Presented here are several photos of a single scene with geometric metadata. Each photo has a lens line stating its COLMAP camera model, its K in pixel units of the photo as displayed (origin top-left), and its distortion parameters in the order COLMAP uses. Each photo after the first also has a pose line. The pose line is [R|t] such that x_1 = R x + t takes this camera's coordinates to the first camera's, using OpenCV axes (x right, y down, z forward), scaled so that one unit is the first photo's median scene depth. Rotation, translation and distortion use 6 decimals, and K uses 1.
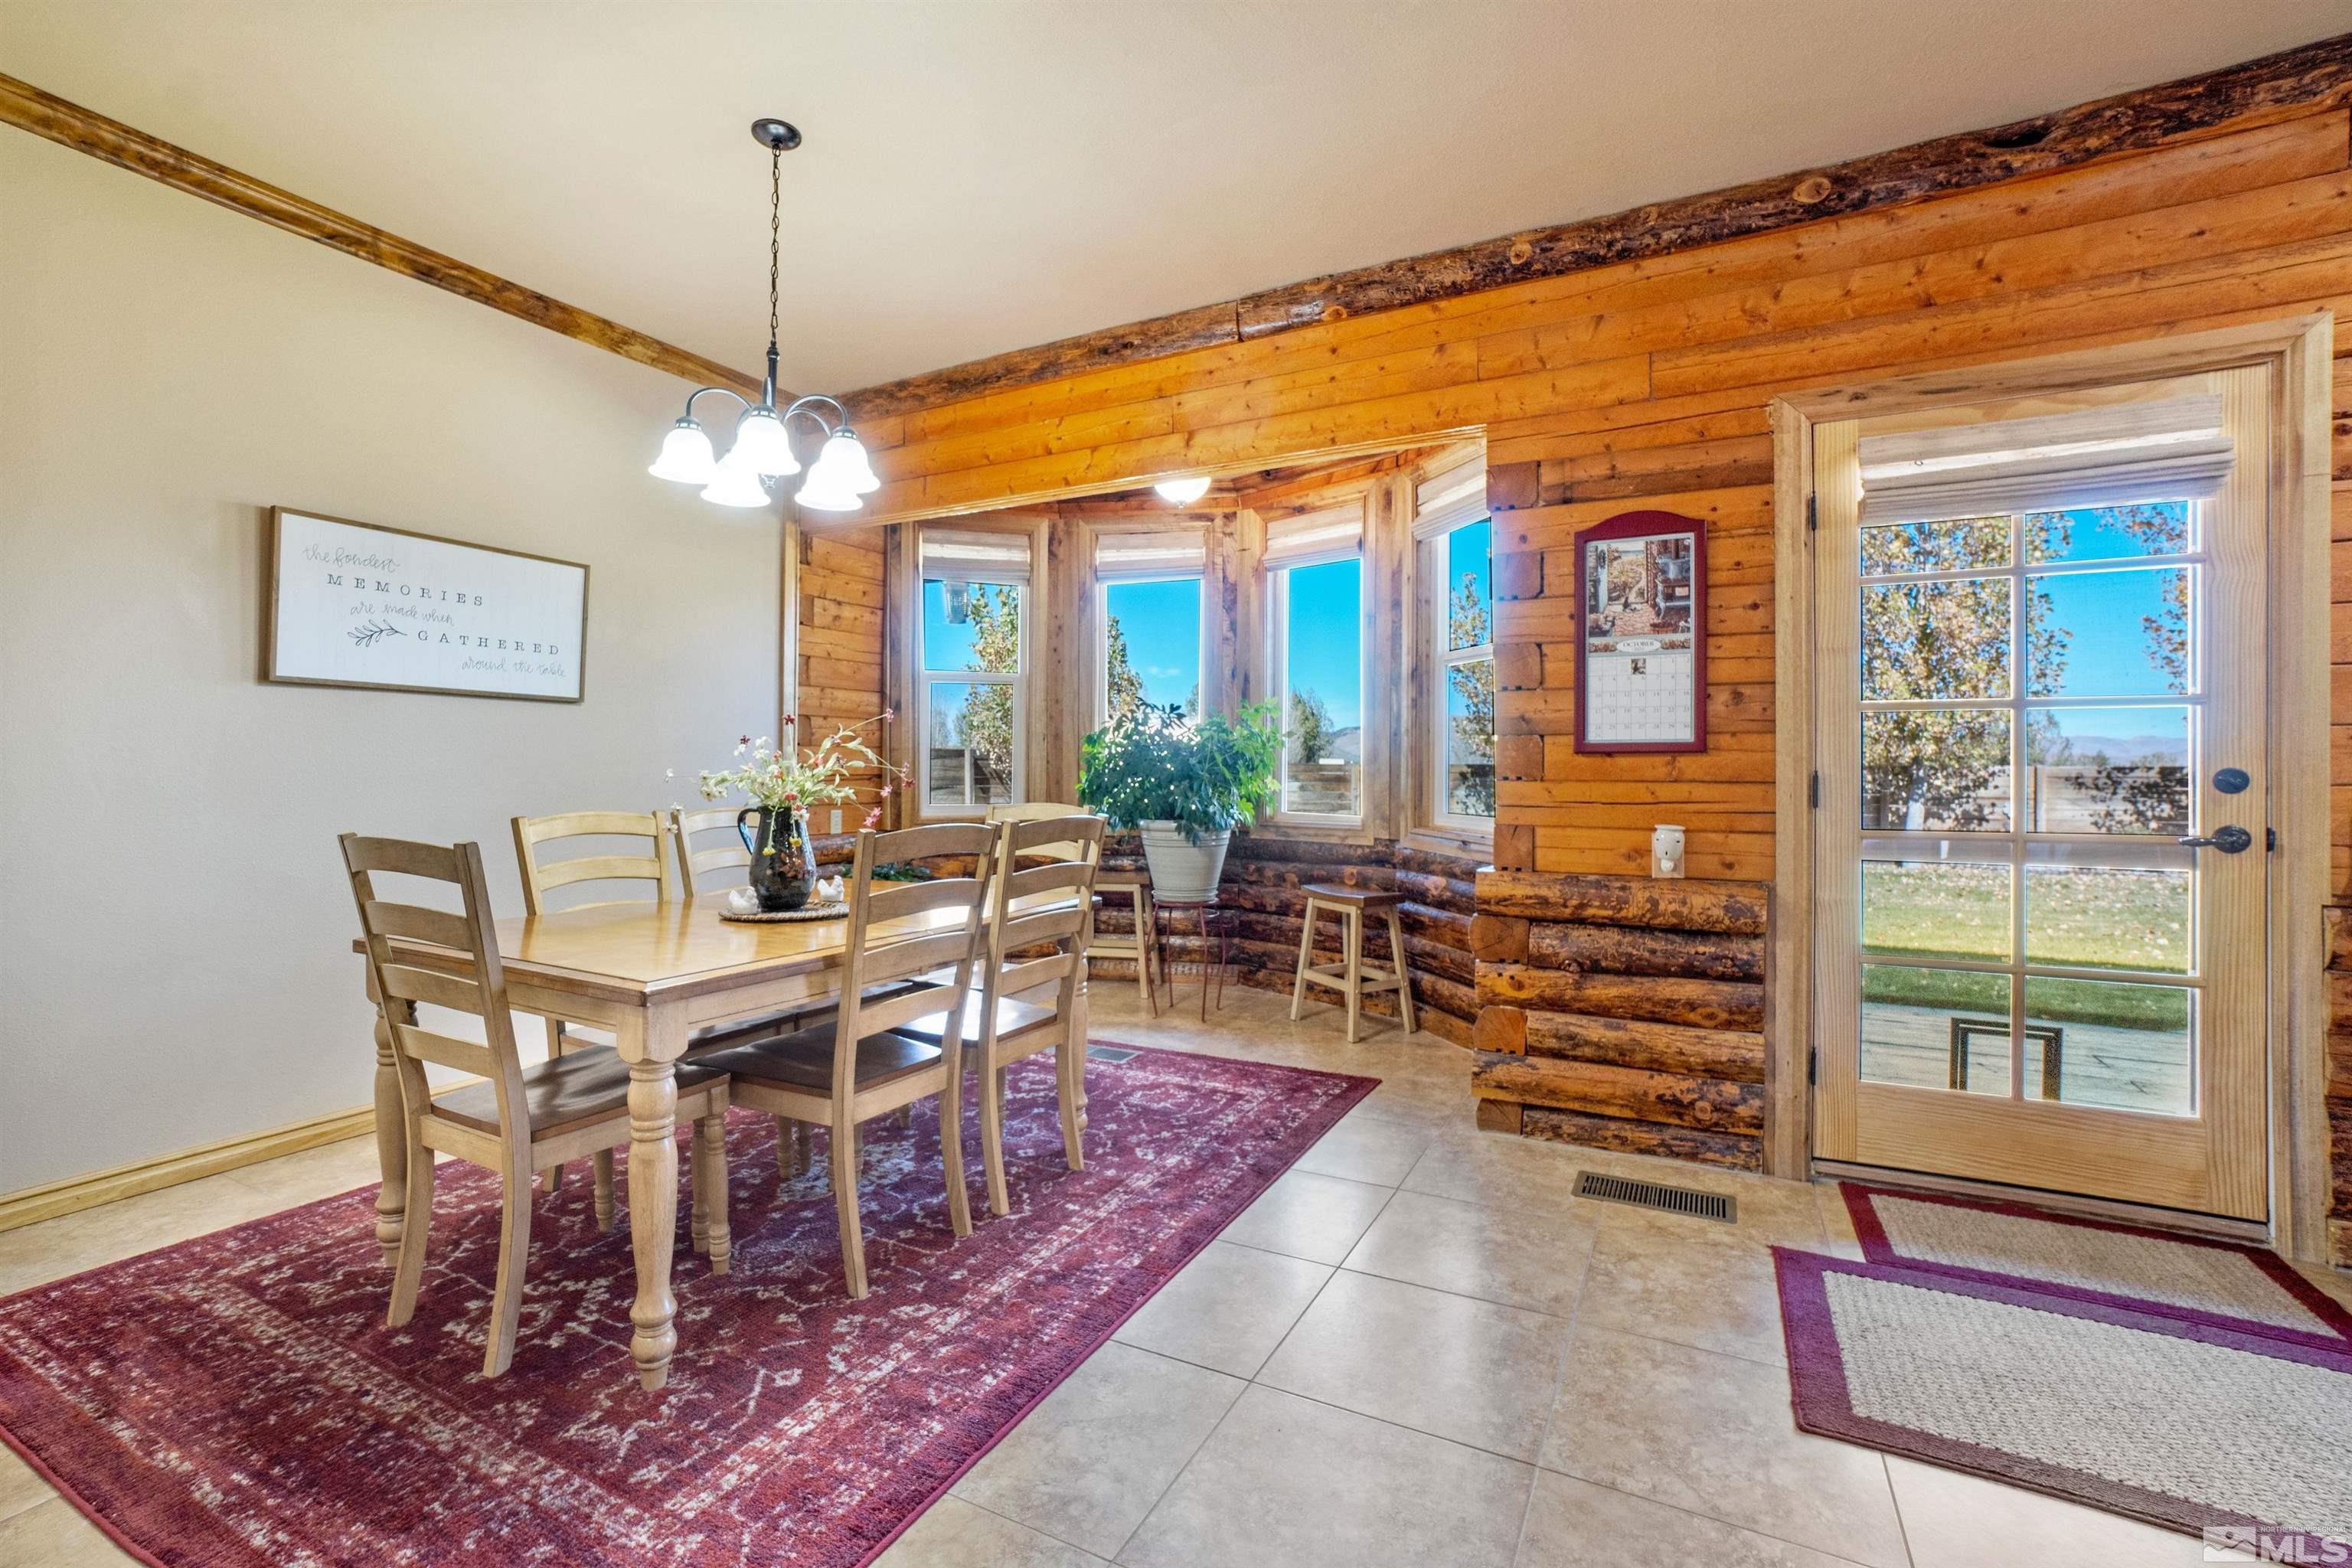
lens RADIAL K [[1031.5, 0, 1169.1], [0, 1031.5, 779.8], [0, 0, 1]] dist [-0.049059, 0.022414]
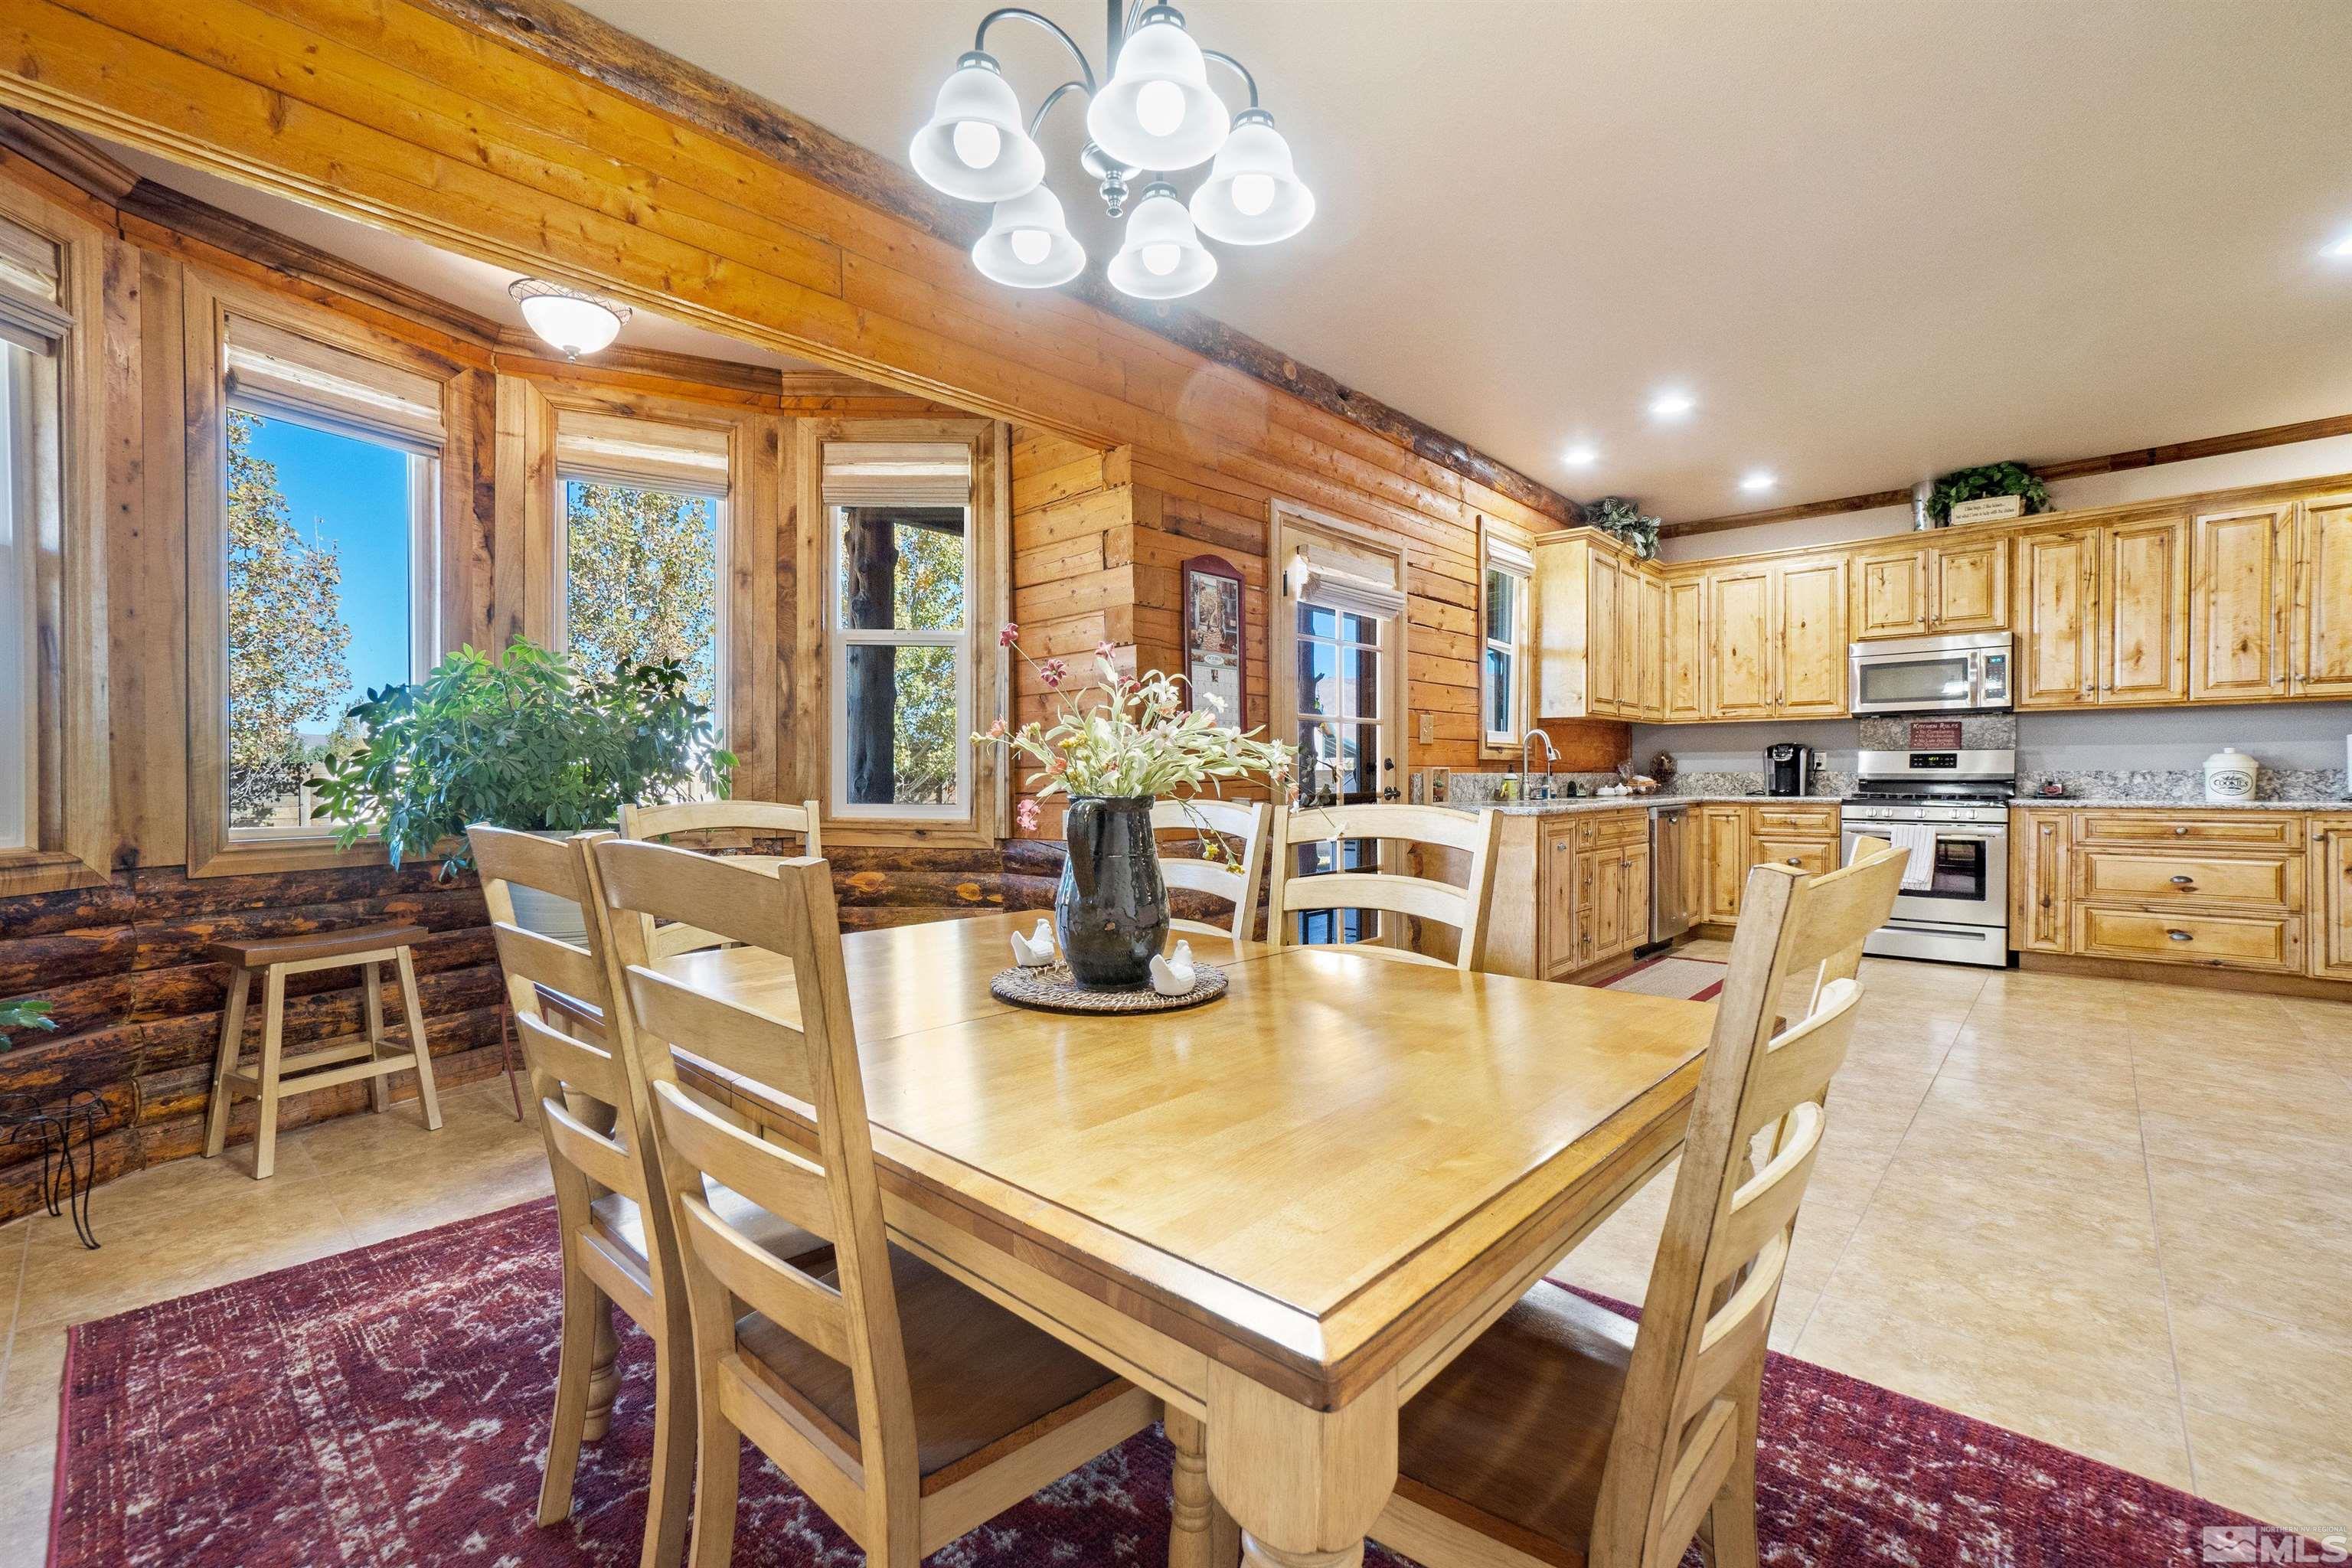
lens RADIAL K [[1005.8, 0, 1154.3], [0, 1005.8, 785.3], [0, 0, 1]] dist [-0.037735, 0.022448]
pose [[0.269755, -0.014114, 0.962826, -0.824955], [0.012728, 0.999857, 0.011091, 0.013901], [-0.962845, 0.009263, 0.269896, 0.759652]]
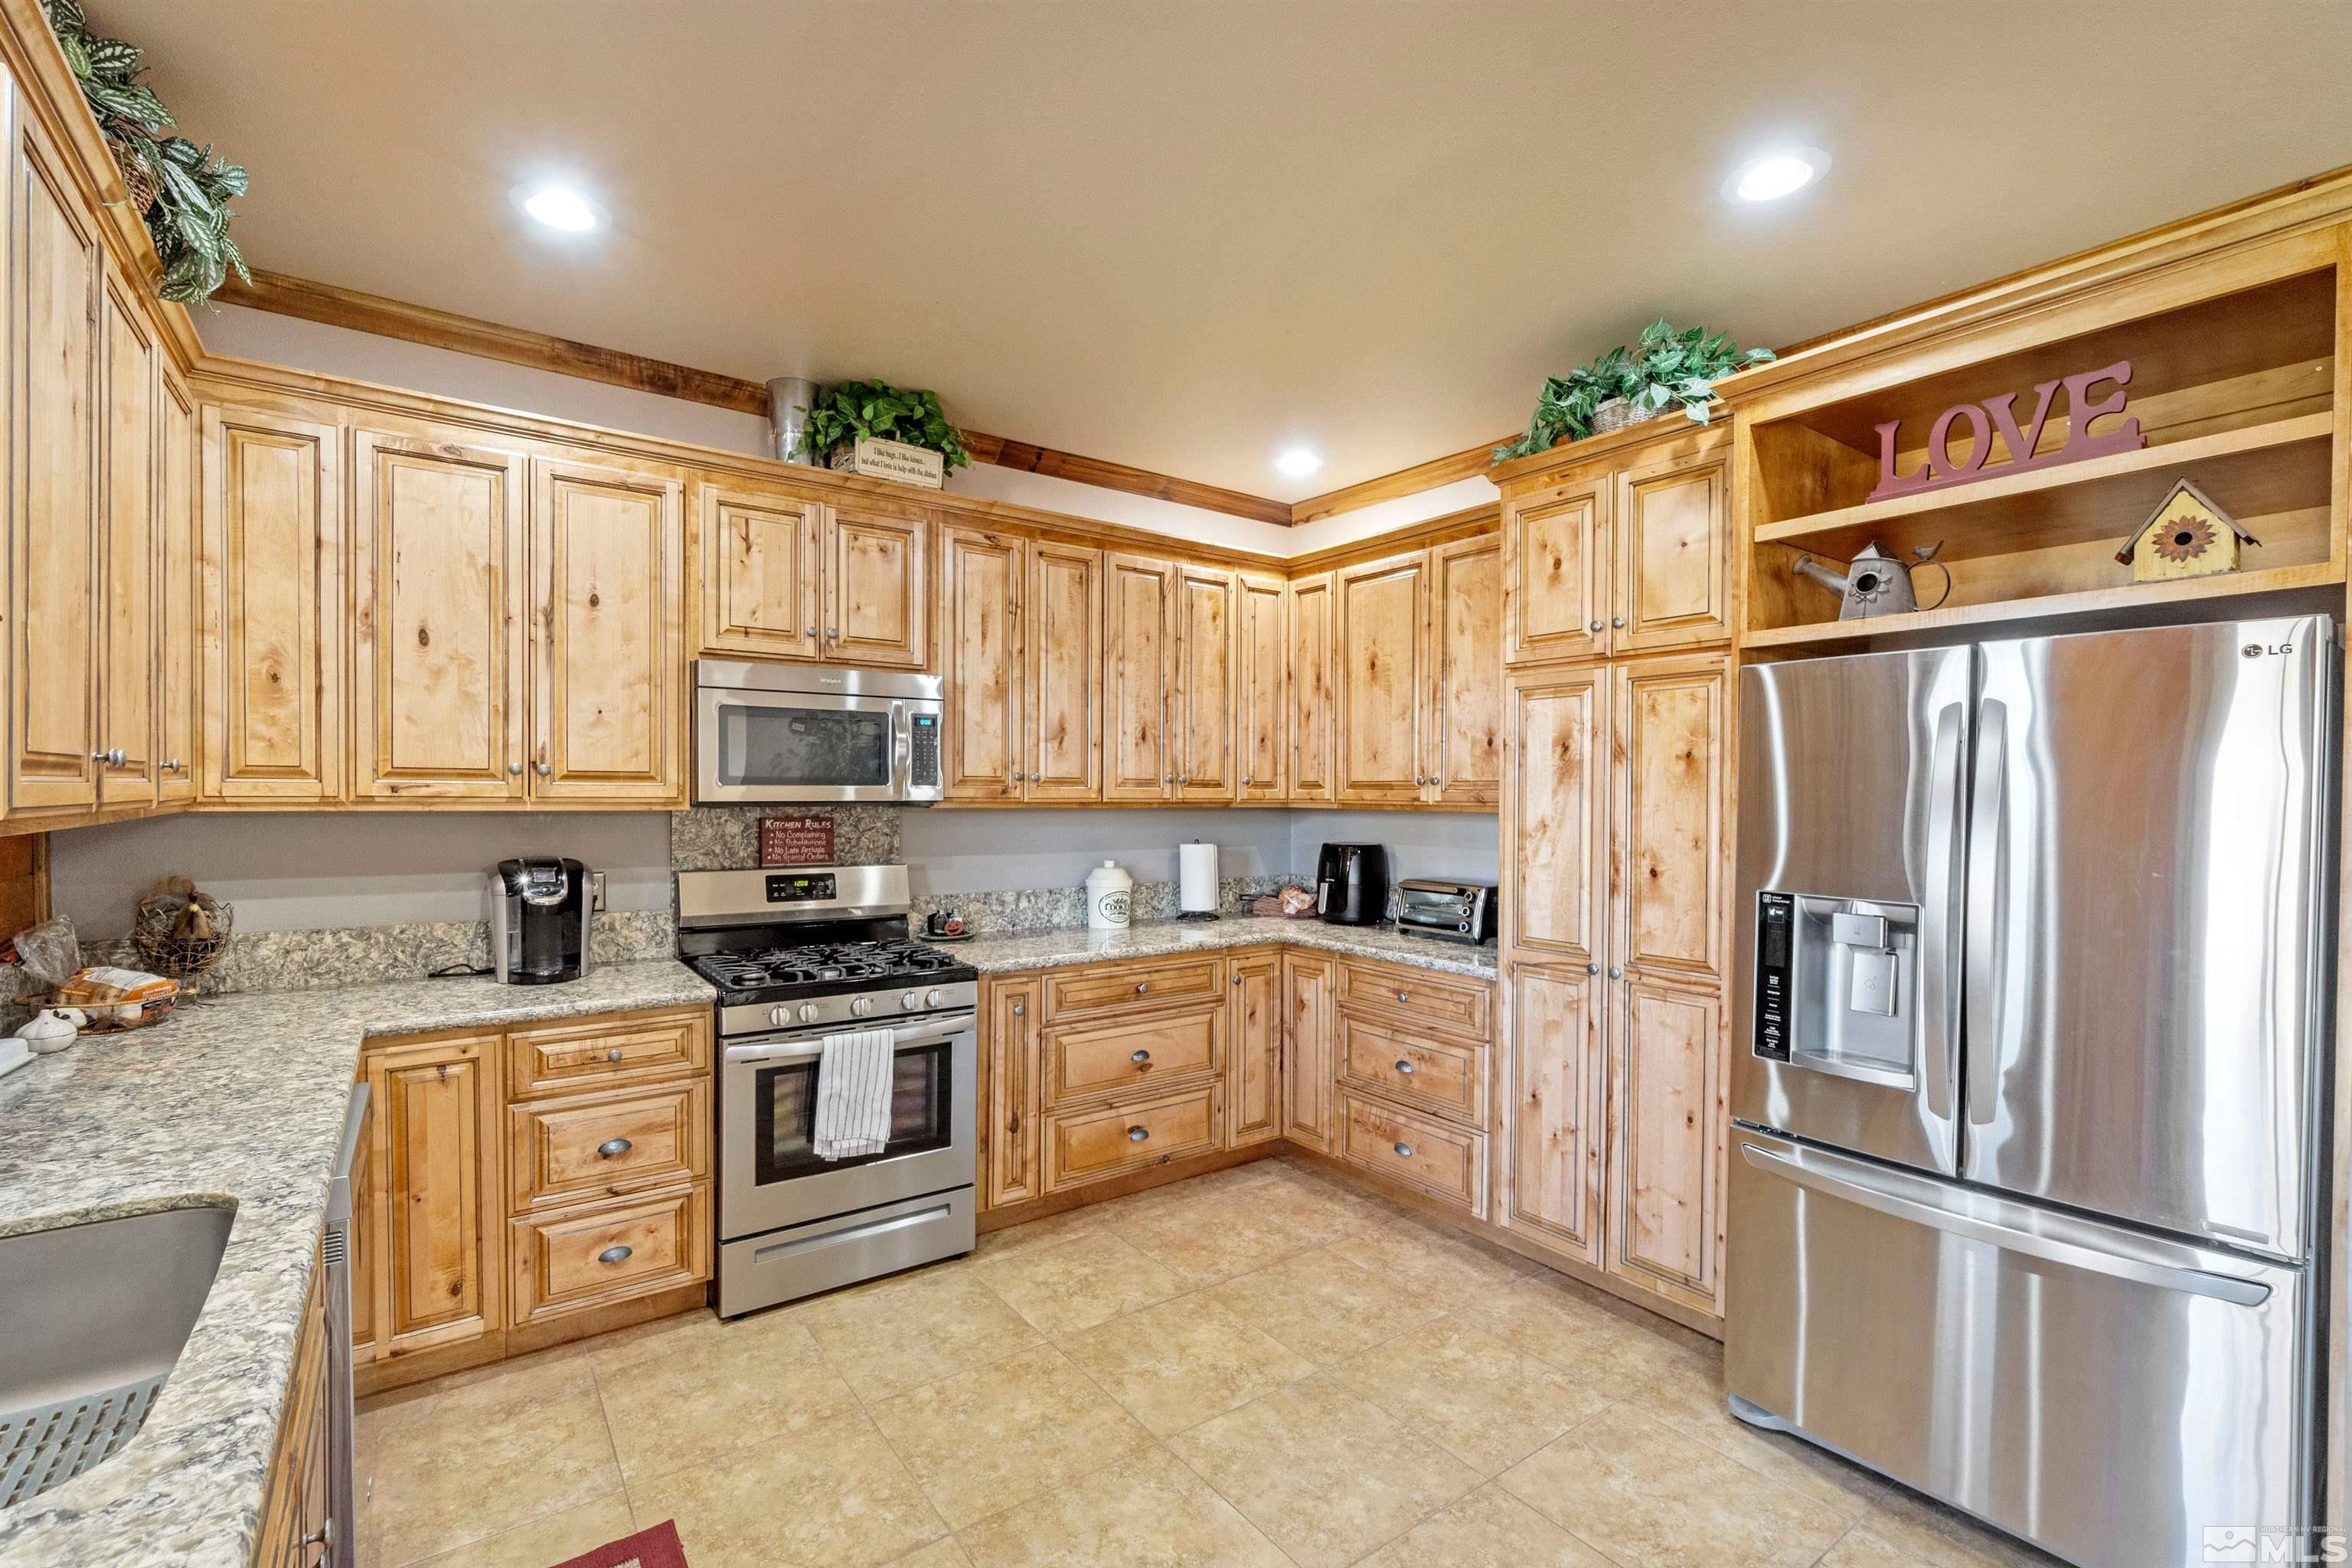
lens RADIAL K [[1019.6, 0, 1178.9], [0, 1019.6, 808.1], [0, 0, 1]] dist [-0.011539, 0.000313]
pose [[-0.898010, -0.015175, 0.439714, 0.715711], [-0.005407, 0.999710, 0.023460, -0.119026], [-0.439942, 0.018690, -0.897831, 0.622262]]
